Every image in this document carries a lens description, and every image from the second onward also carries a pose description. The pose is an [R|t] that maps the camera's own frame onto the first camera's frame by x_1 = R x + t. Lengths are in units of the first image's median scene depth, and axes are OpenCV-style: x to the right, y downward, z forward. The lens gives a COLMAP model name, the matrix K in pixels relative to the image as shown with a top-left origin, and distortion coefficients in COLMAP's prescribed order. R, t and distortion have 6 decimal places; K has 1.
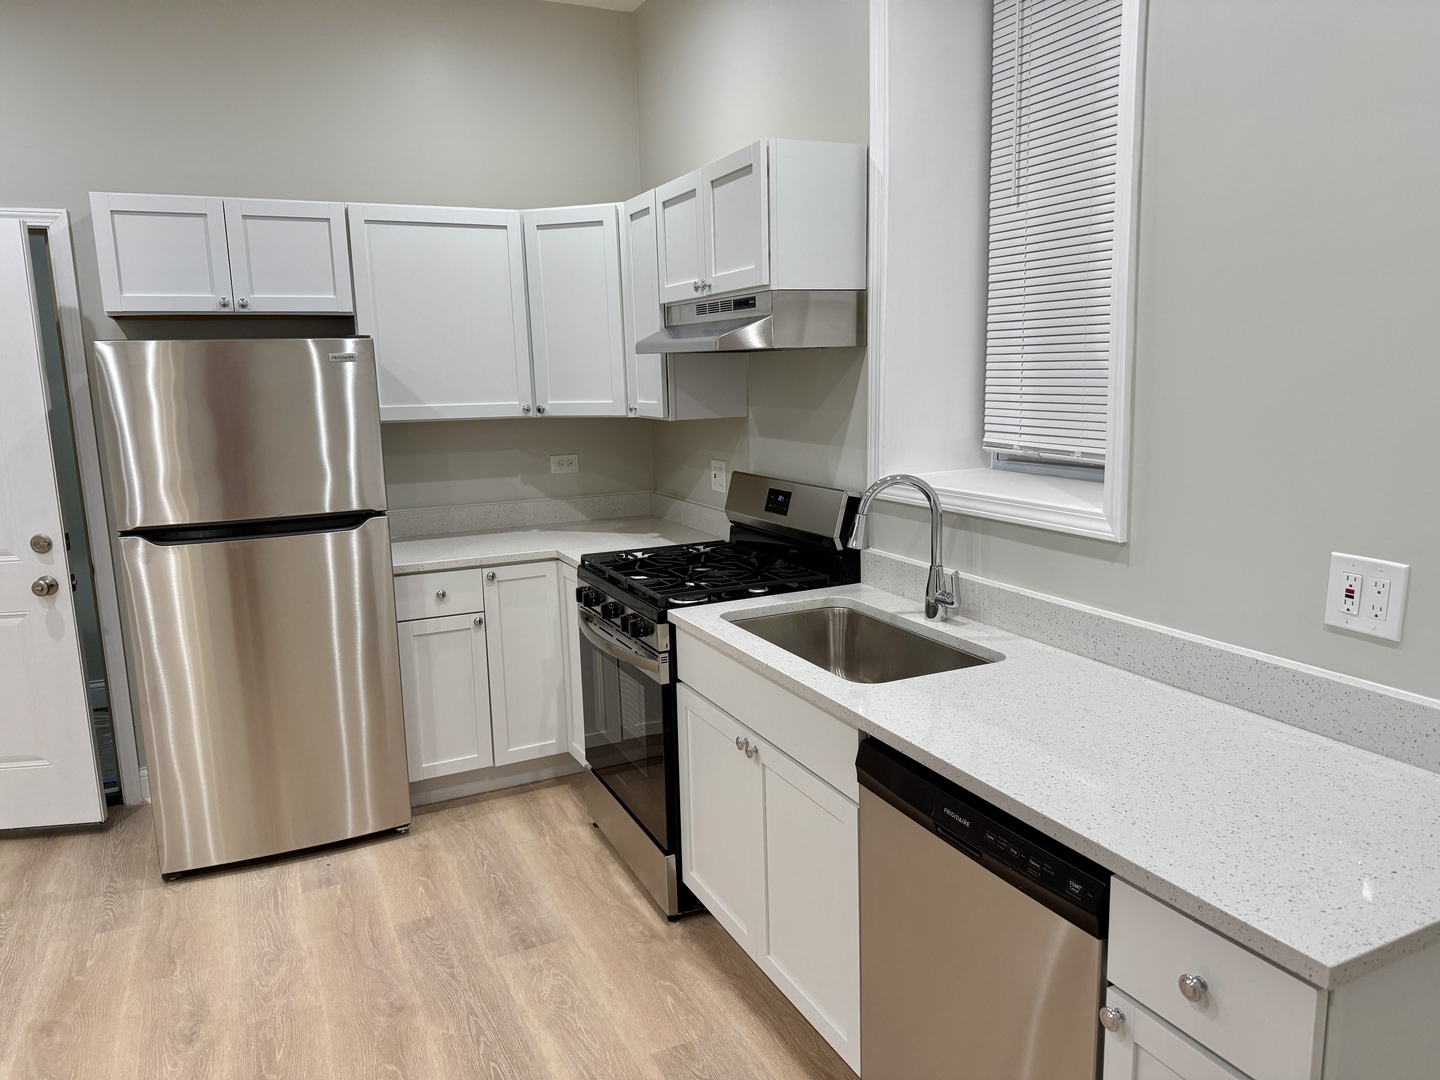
lens RADIAL K [[1023.9, 0, 719.1], [0, 1023.9, 541.2], [0, 0, 1]] dist [0.022589, -0.023575]
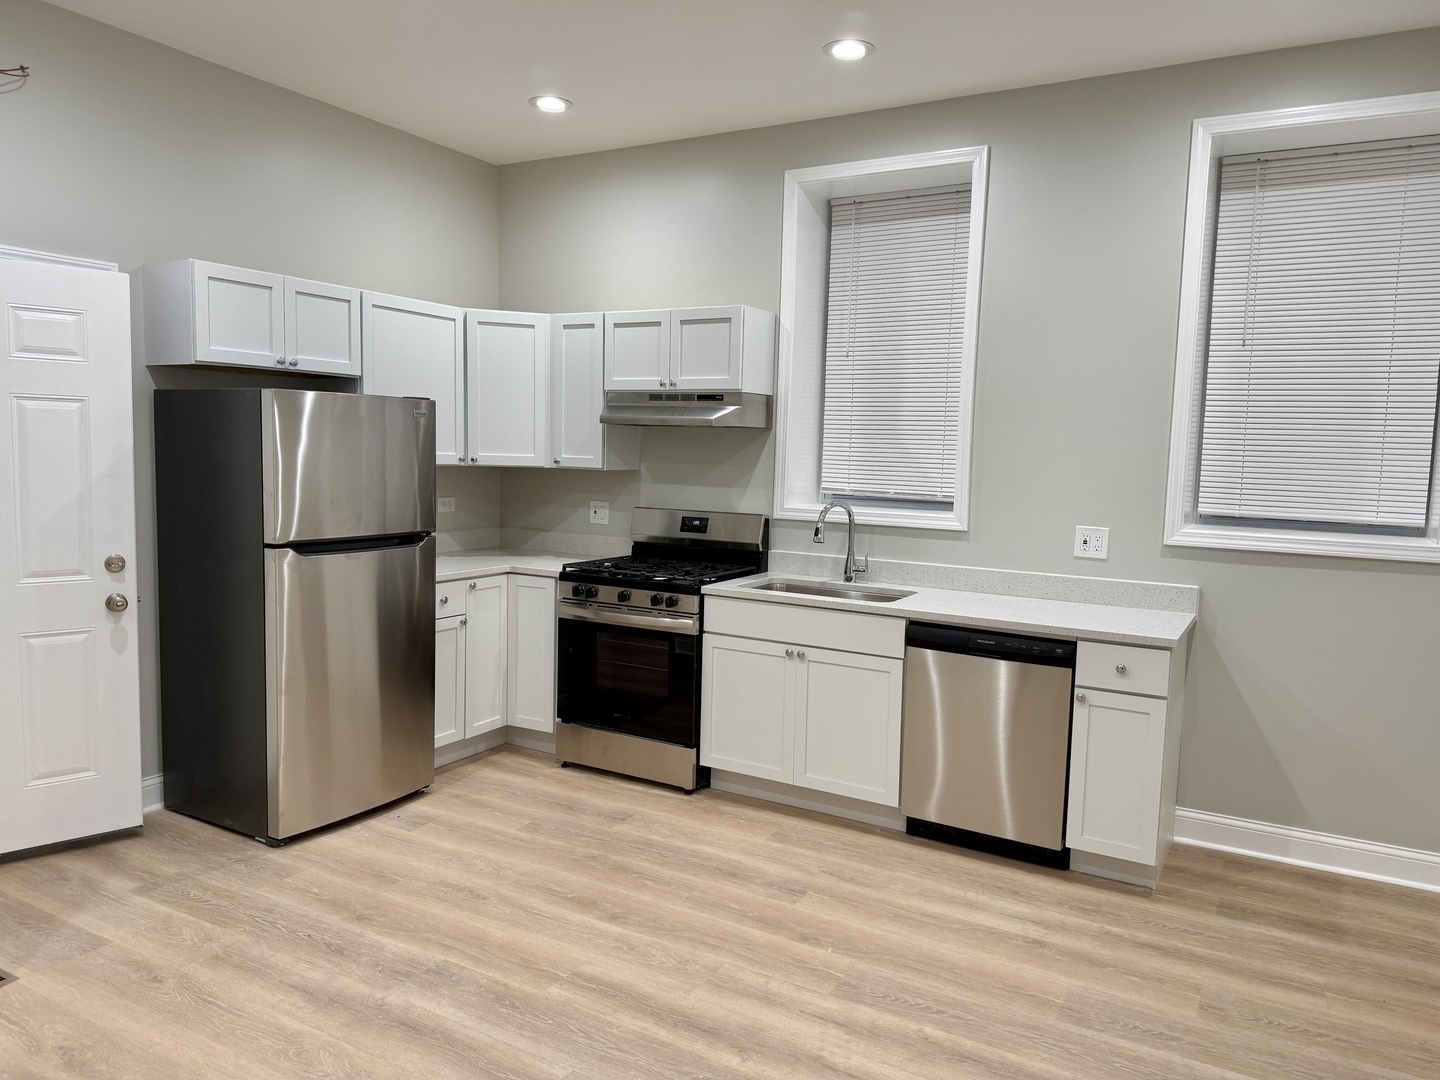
lens RADIAL K [[1023.9, 0, 716.7], [0, 1023.9, 538.4], [0, 0, 1]] dist [0.022589, -0.023575]
pose [[0.819858, -0.004706, 0.572548, -0.836468], [0.049889, 0.996750, -0.063245, 0.084469], [-0.570390, 0.080416, 0.817428, -0.280497]]
